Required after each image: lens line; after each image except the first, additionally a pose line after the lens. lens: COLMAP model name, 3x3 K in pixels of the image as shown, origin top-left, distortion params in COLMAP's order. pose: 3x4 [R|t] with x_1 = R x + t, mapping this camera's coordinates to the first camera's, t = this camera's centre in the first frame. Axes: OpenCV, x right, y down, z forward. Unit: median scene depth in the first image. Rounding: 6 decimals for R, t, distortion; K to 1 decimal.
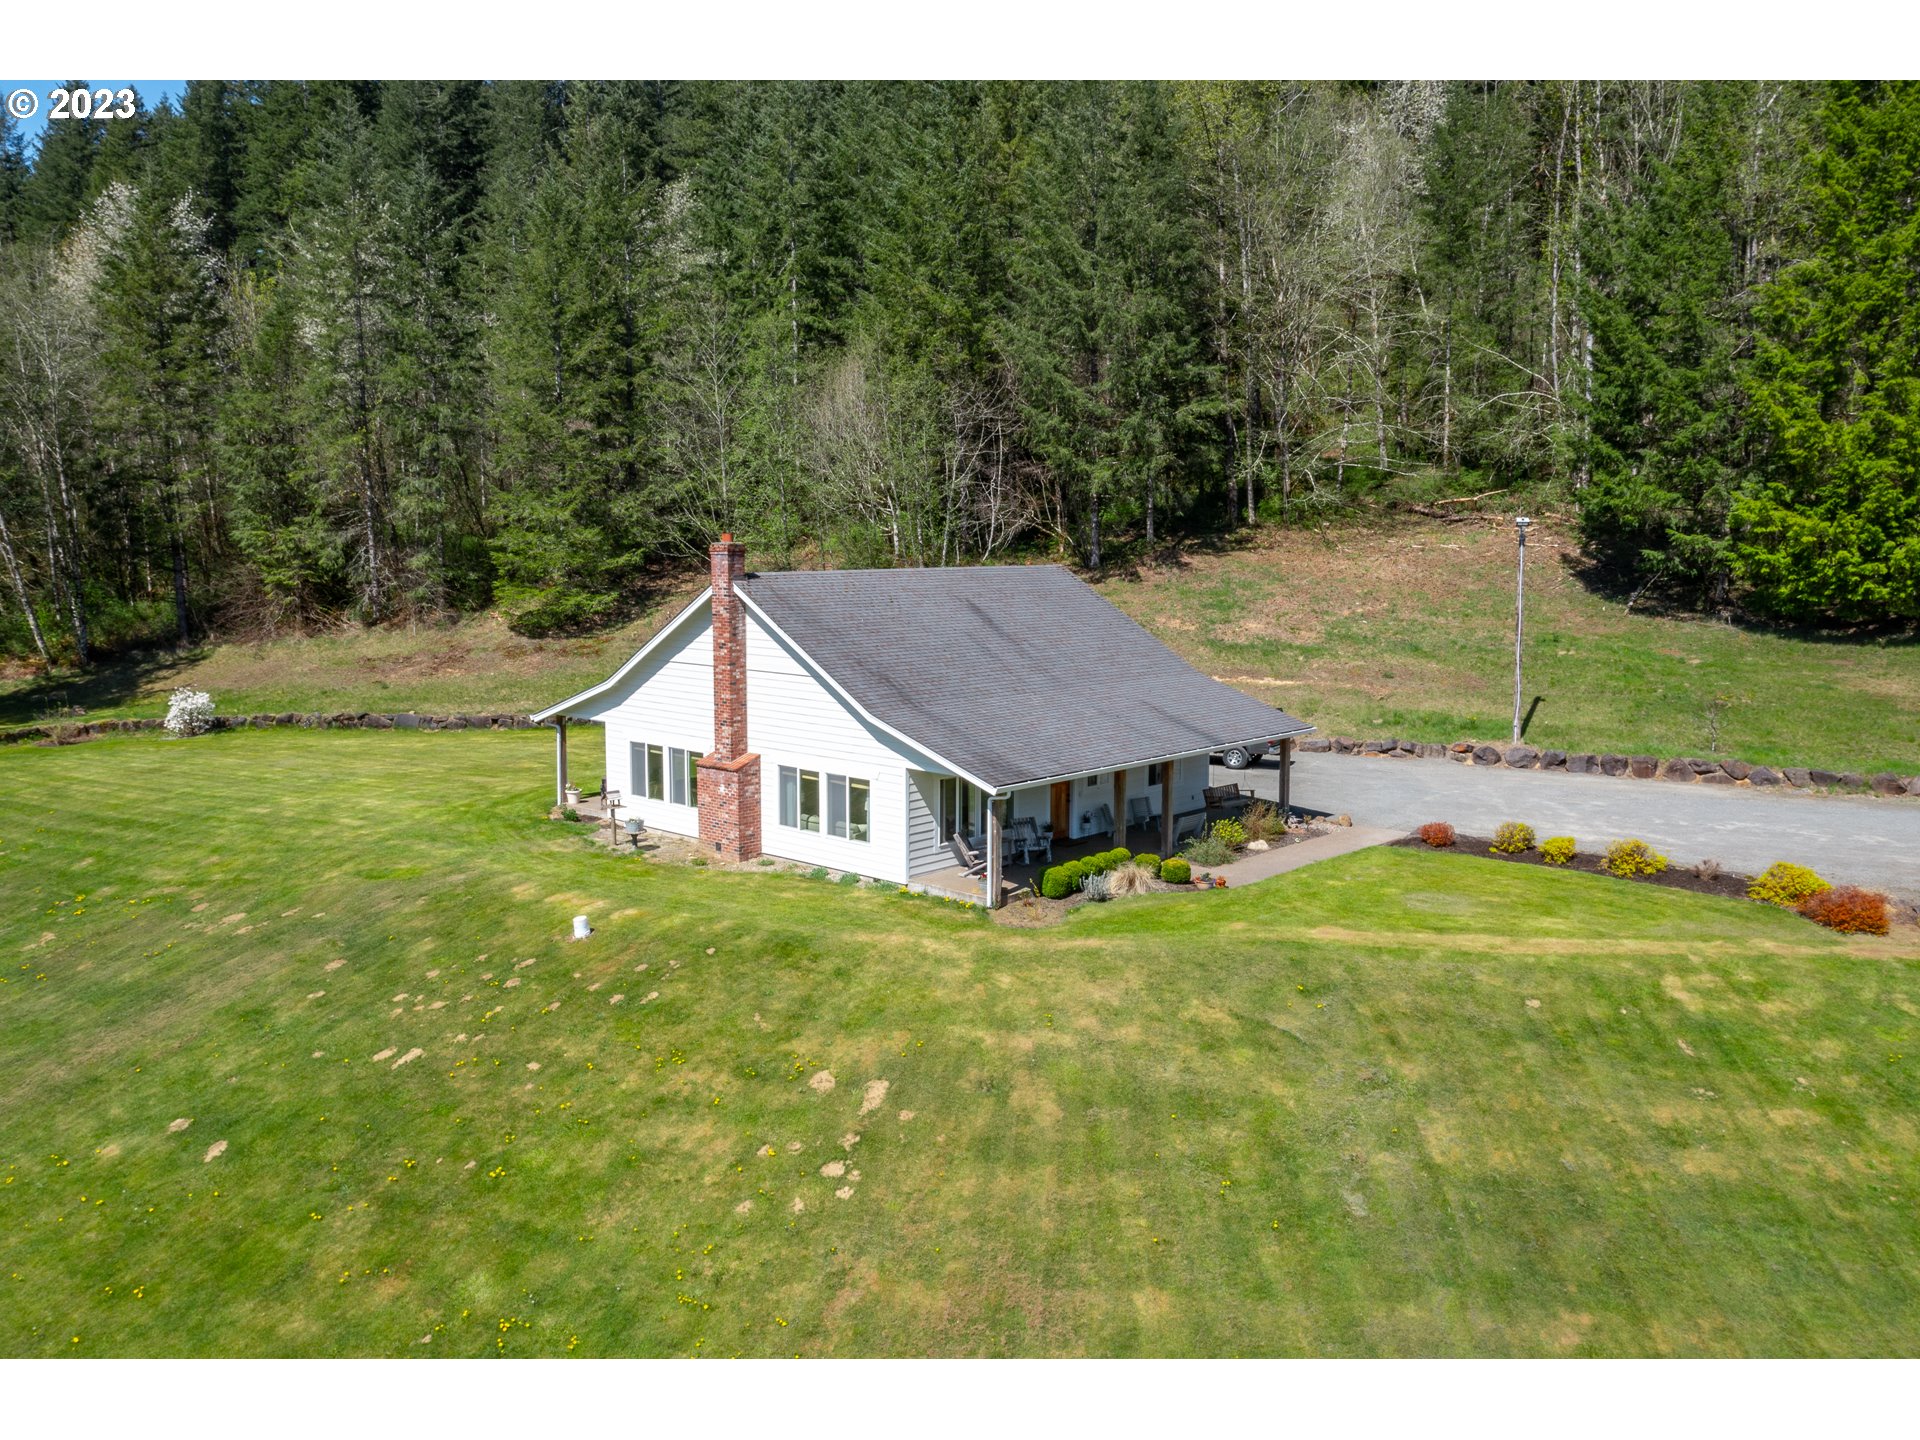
lens RADIAL K [[1486.3, 0, 922.2], [0, 1486.3, 714.6], [0, 0, 1]] dist [-0.012863, -0.015789]
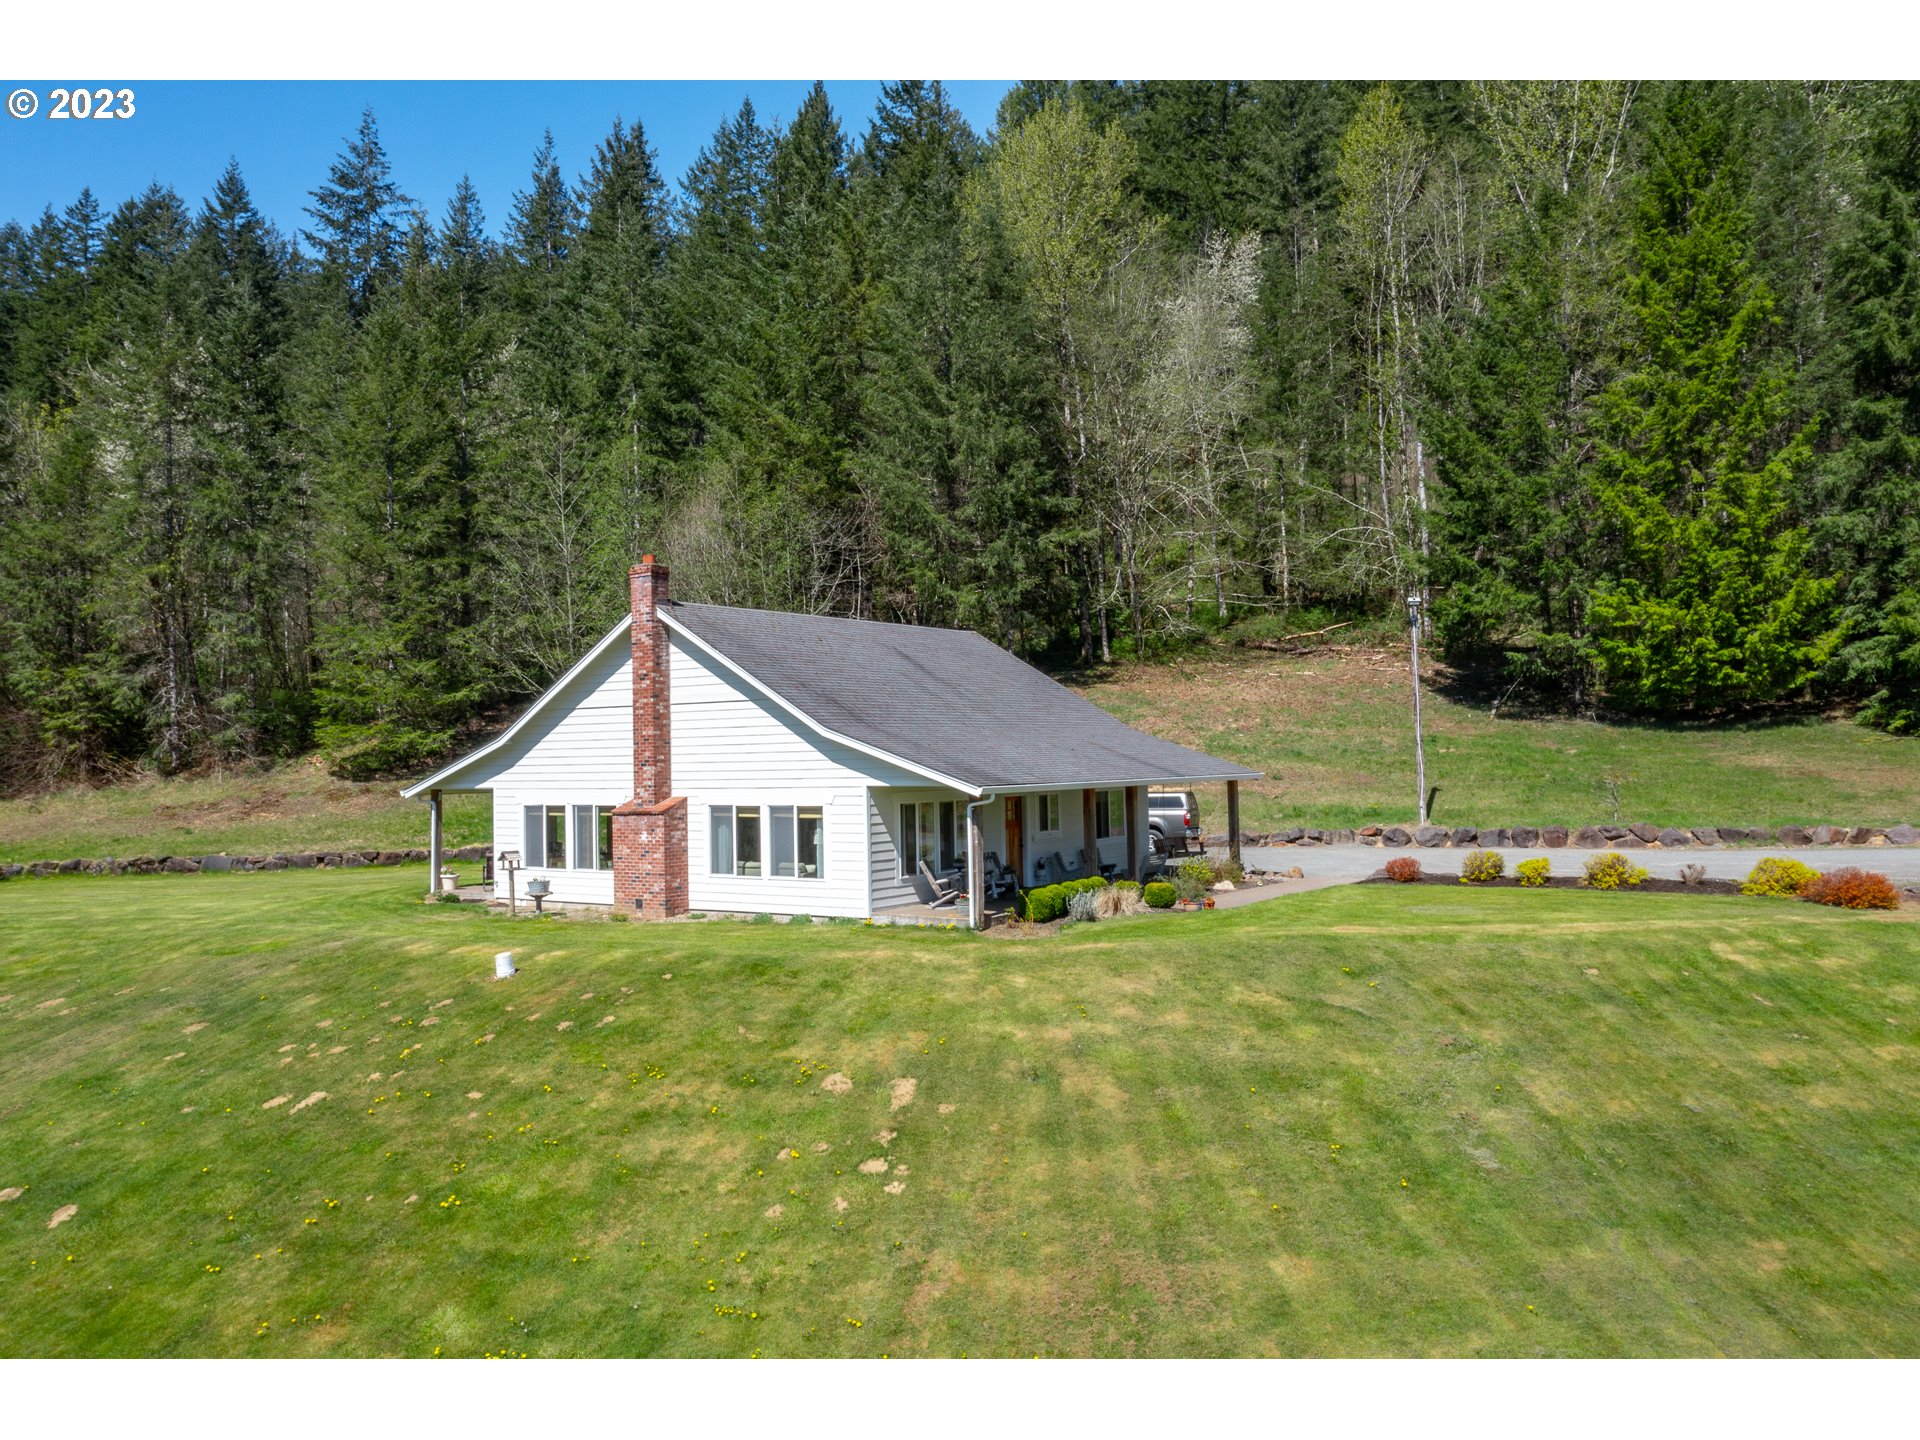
lens RADIAL K [[1493.3, 0, 919.6], [0, 1493.3, 723.8], [0, 0, 1]] dist [-0.010484, -0.011165]
pose [[0.989679, -0.014178, 0.142602, -0.083773], [0.035513, 0.988319, -0.148202, 0.103886], [-0.138835, 0.151737, 0.978622, 0.078996]]
